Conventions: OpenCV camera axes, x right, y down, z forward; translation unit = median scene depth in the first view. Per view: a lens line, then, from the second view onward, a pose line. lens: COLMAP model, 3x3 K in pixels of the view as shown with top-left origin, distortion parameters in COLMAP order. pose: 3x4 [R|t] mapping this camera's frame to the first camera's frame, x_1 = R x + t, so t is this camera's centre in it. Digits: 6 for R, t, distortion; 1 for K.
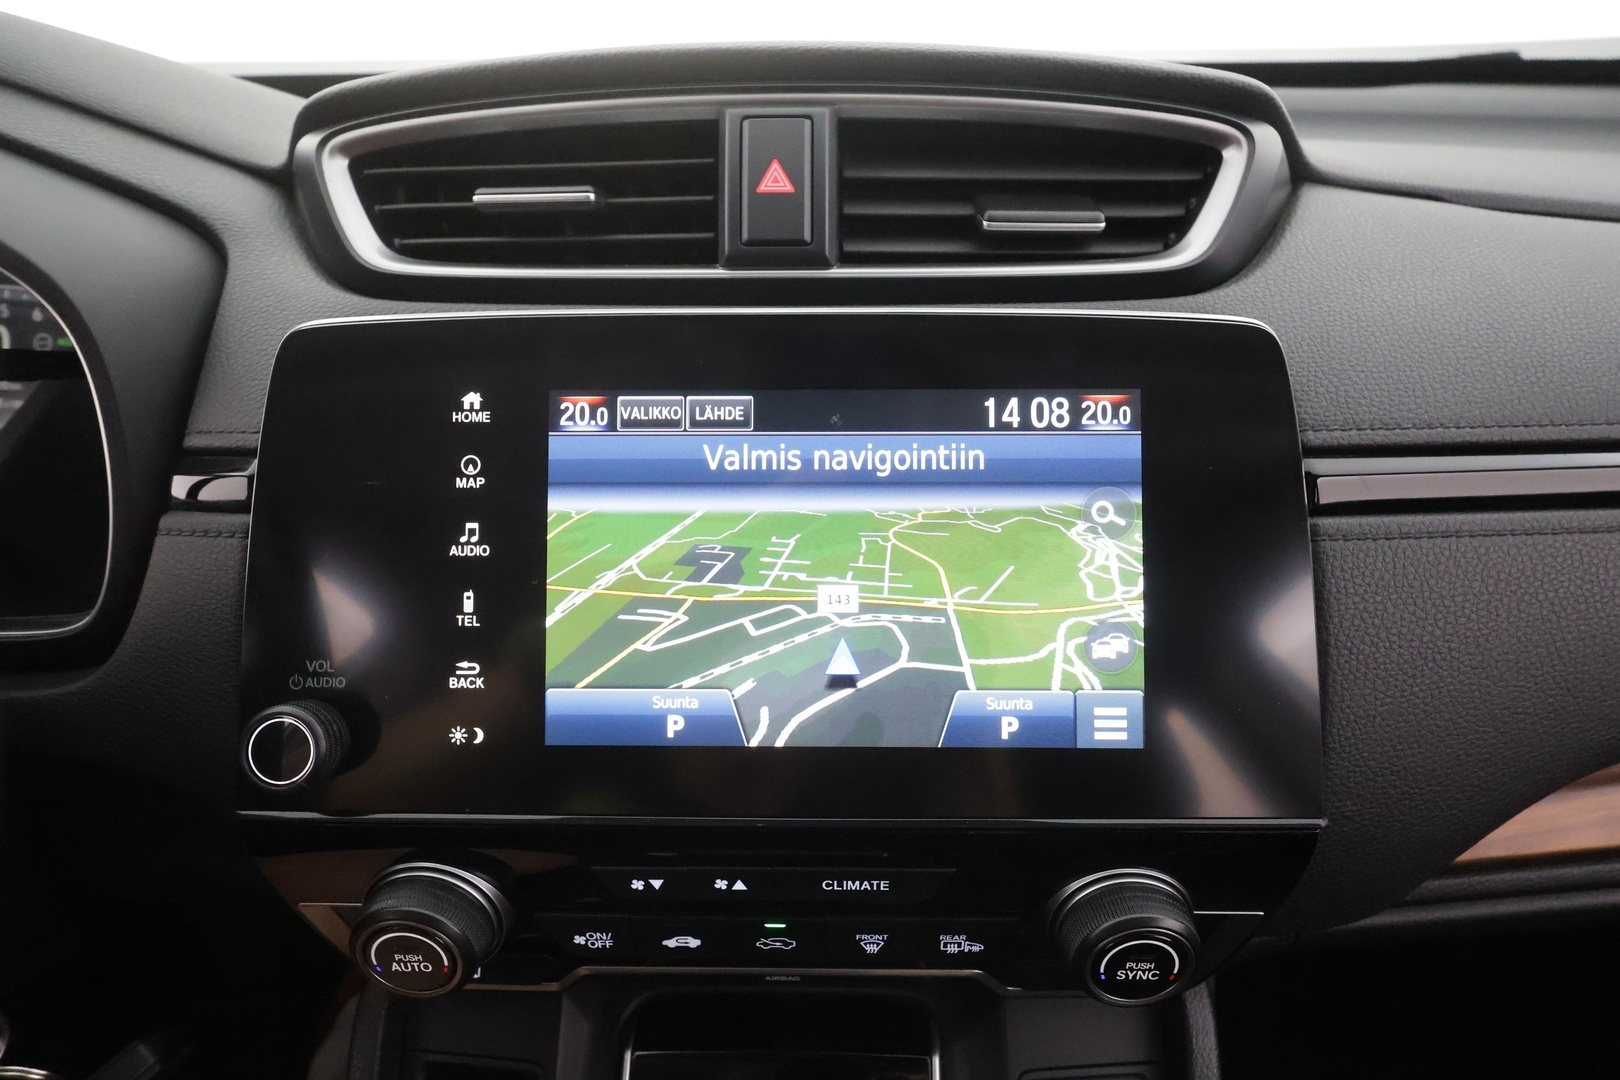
lens RADIAL K [[744.4, 0, 812.1], [0, 744.4, 540.0], [0, 0, 1]] dist [-0.002874, 0.000609]
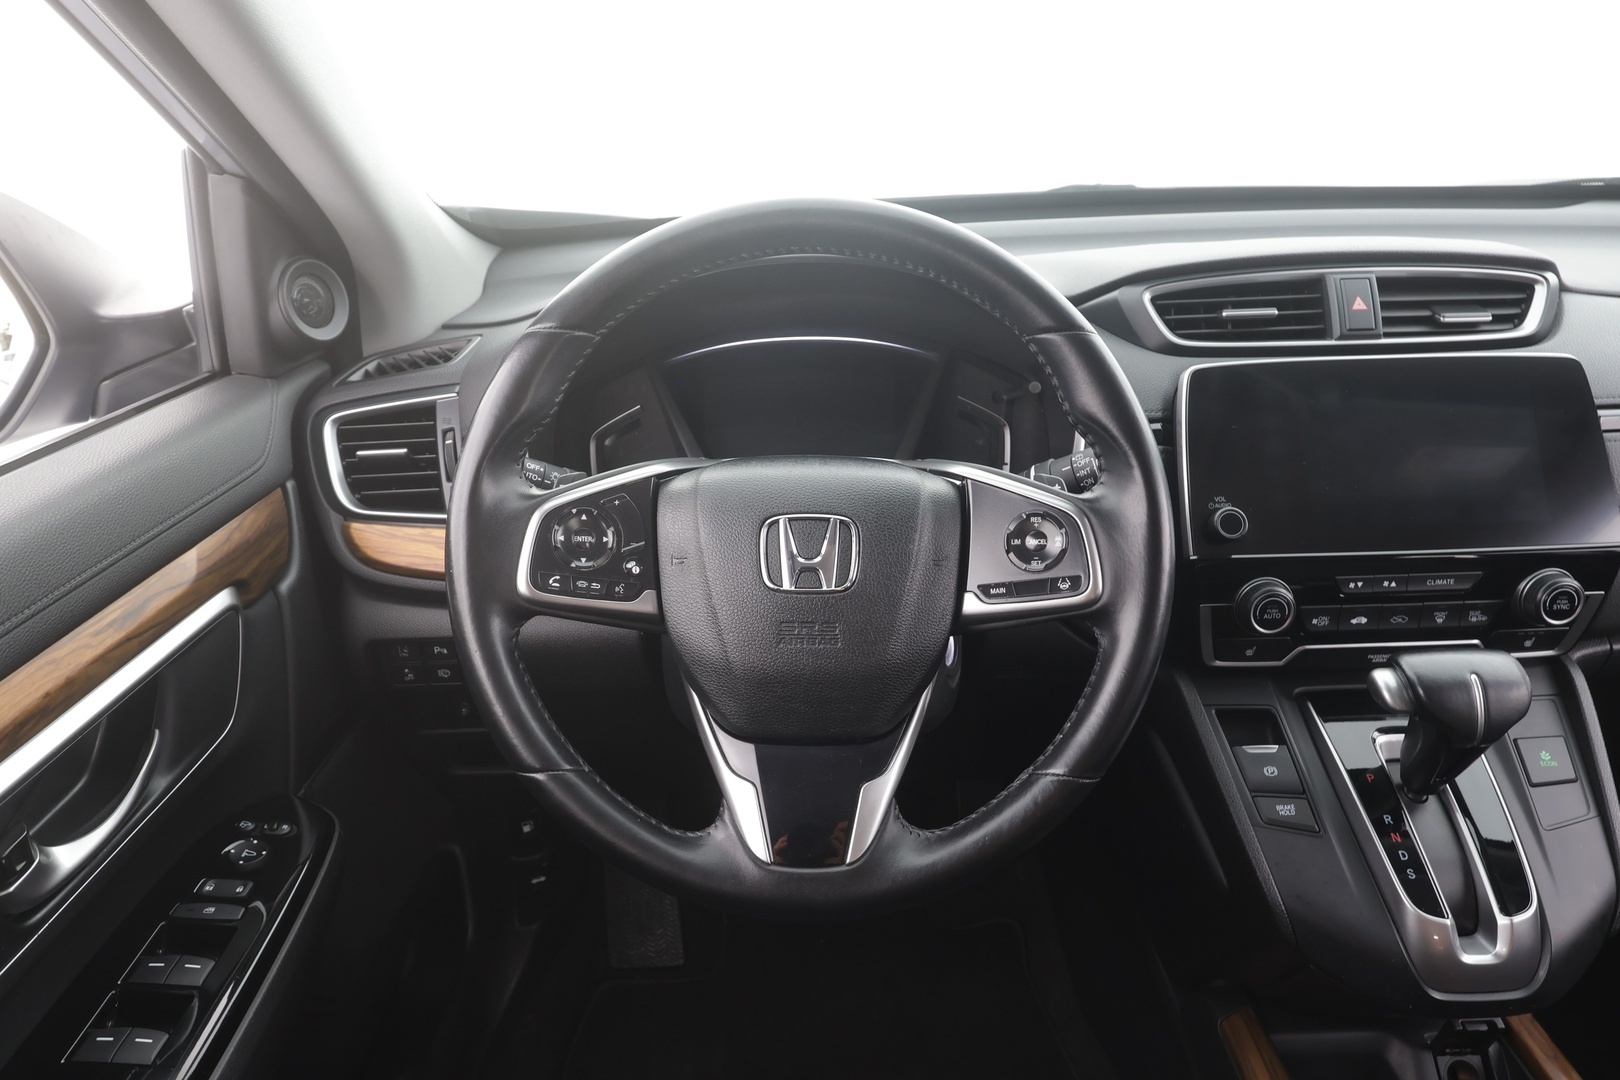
lens RADIAL K [[1045.2, 0, 807.6], [0, 1045.2, 544.0], [0, 0, 1]] dist [0.008795, -0.007226]
pose [[0.998993, -0.029828, 0.033522, -1.989064], [0.034104, 0.990230, -0.135208, 0.683998], [-0.029161, 0.136215, 0.990250, -2.211573]]
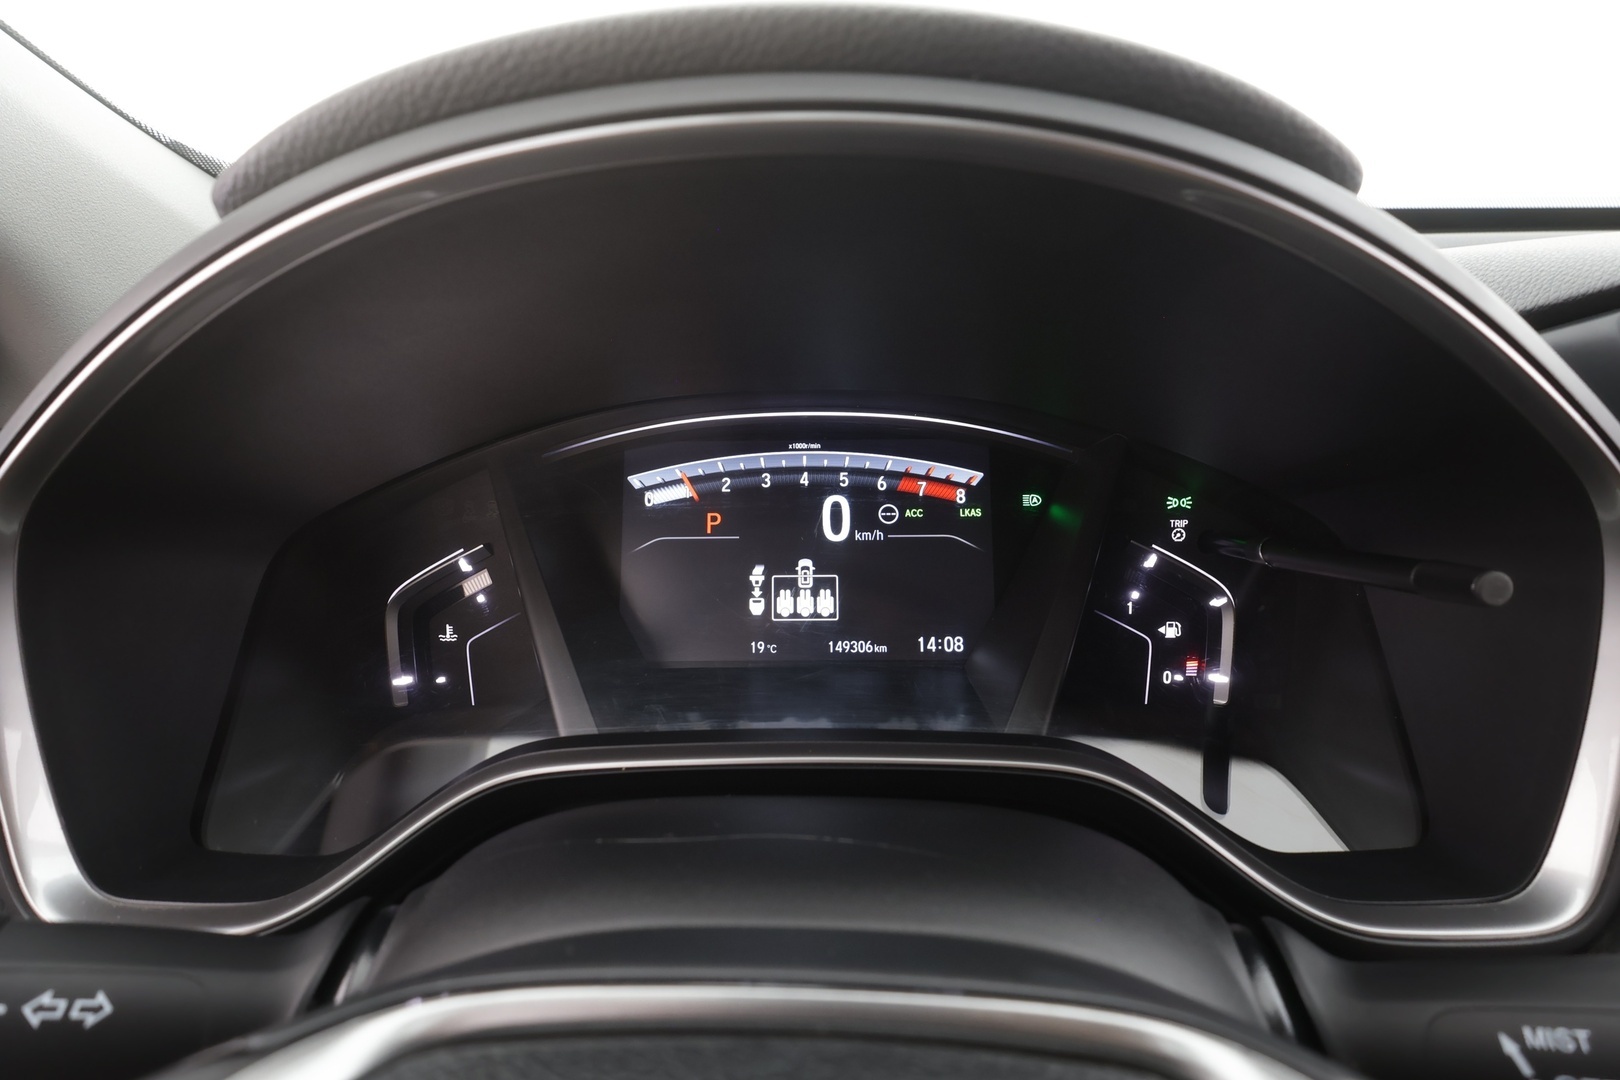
lens RADIAL K [[744.4, 0, 826.2], [0, 744.4, 542.3], [0, 0, 1]] dist [-0.002874, 0.000609]
pose [[0.999965, -0.002692, -0.007867, -1.819339], [0.001216, 0.983309, -0.181938, -0.119243], [0.008226, 0.181922, 0.983279, 0.215430]]
